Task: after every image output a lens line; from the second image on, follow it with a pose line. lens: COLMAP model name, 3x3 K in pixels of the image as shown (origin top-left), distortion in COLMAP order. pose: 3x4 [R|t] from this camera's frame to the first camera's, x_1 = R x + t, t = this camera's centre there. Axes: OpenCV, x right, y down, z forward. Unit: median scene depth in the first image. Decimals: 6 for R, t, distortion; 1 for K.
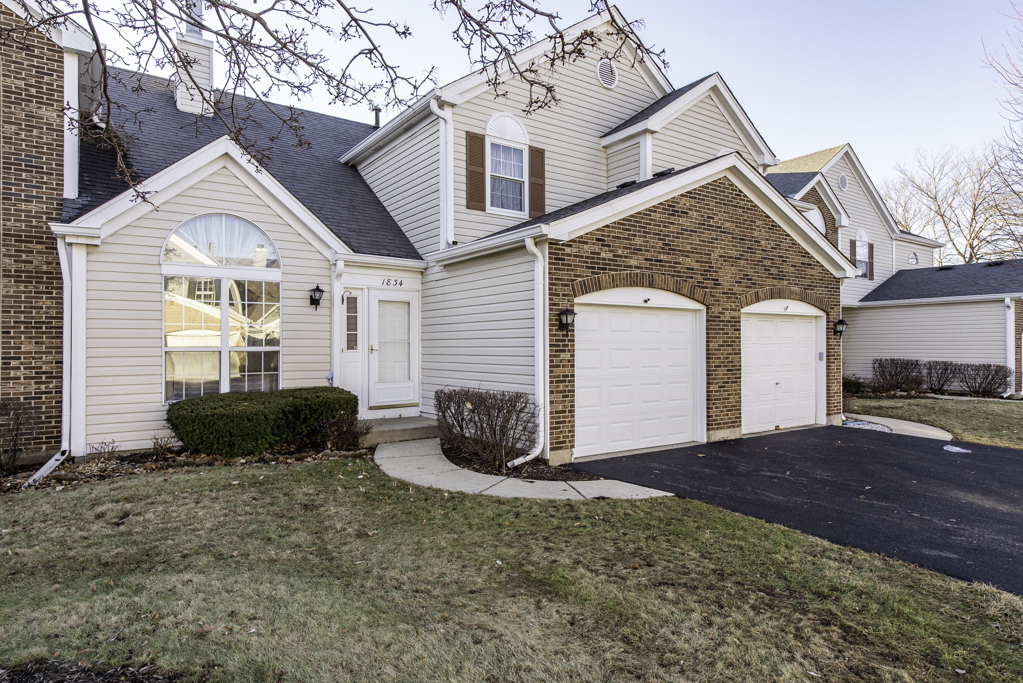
lens RADIAL K [[610.9, 0, 511.5], [0, 610.9, 341.5], [0, 0, 1]] dist [0.007288, 0.001086]
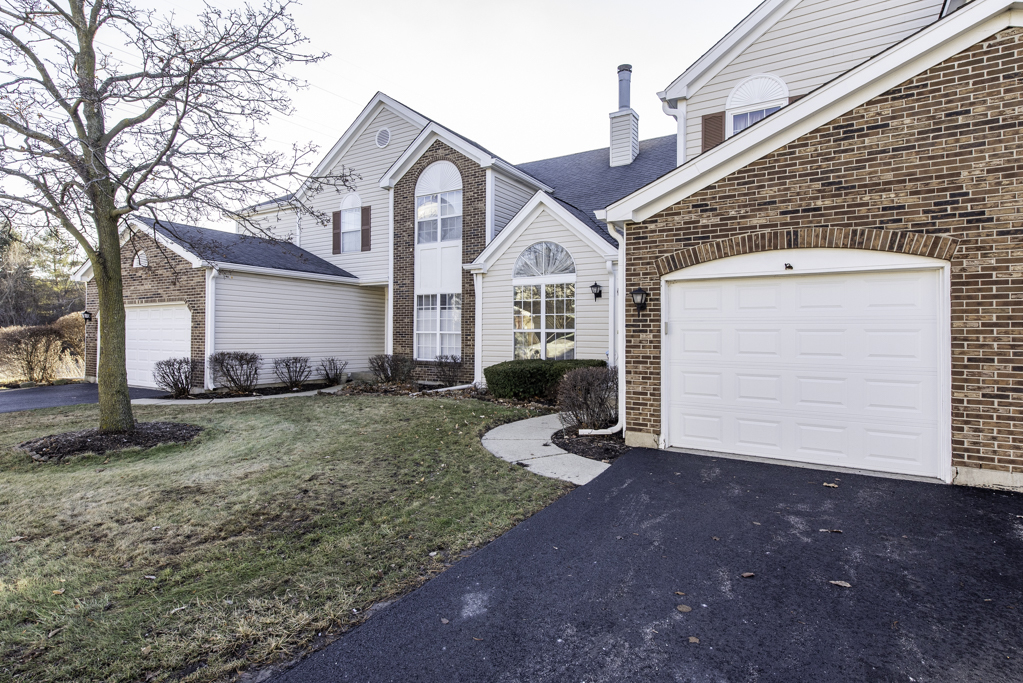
lens RADIAL K [[517.6, 0, 511.8], [0, 517.6, 331.2], [0, 0, 1]] dist [-0.001148, -0.000318]
pose [[0.390305, -0.001080, -0.920685, 0.741630], [0.001289, 0.999999, -0.000626, 0.015037], [0.920685, -0.000942, 0.390306, 0.469642]]
